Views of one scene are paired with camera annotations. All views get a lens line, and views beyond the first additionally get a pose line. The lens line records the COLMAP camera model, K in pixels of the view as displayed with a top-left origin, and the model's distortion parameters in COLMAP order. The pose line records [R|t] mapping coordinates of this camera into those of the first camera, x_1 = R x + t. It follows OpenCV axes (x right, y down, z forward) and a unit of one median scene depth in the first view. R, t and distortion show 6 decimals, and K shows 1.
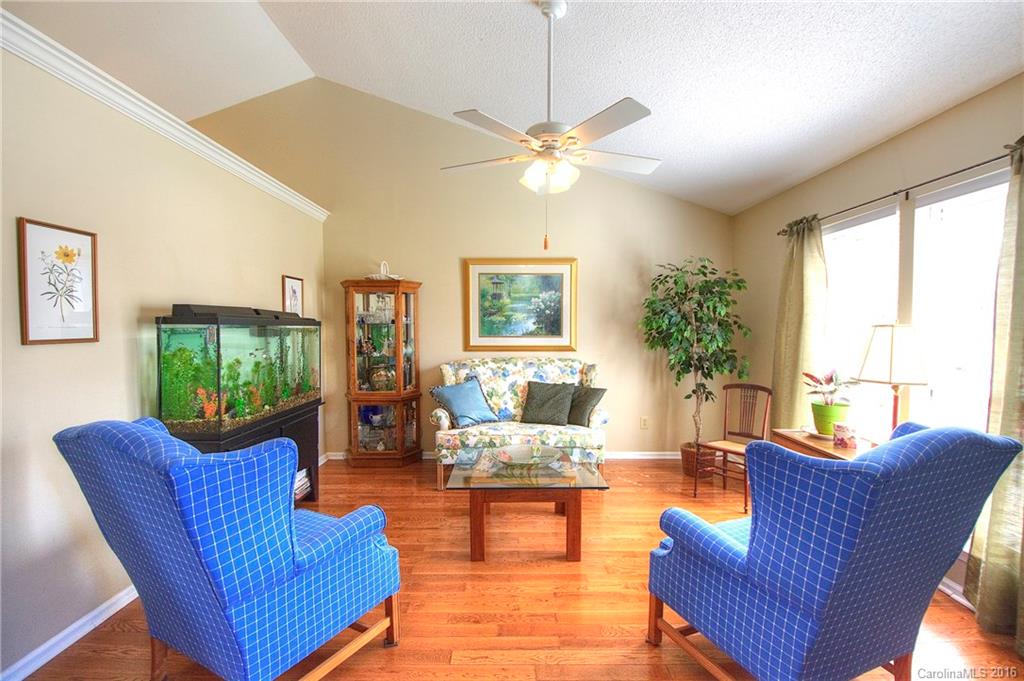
lens RADIAL K [[447.9, 0, 513.1], [0, 447.9, 346.2], [0, 0, 1]] dist [0.024998, -0.026668]
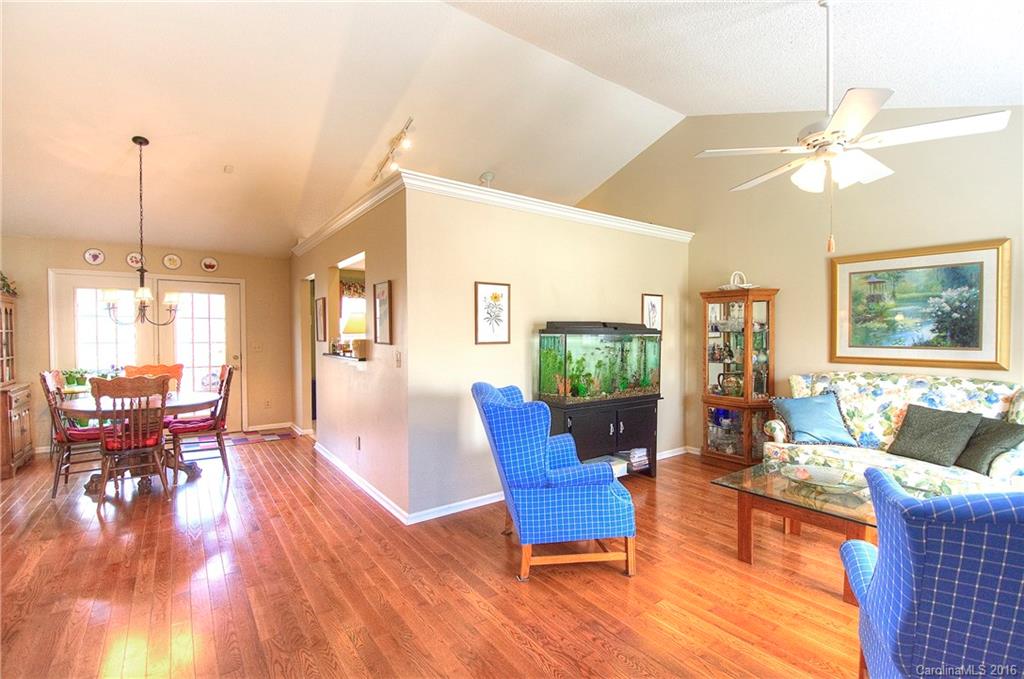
lens RADIAL K [[447.9, 0, 513.1], [0, 447.9, 345.2], [0, 0, 1]] dist [0.024998, -0.026668]
pose [[0.603051, 0.021087, -0.797424, 0.241896], [-0.034460, 0.999406, 0.000367, -0.001993], [0.796958, 0.027257, 0.603420, -0.037640]]
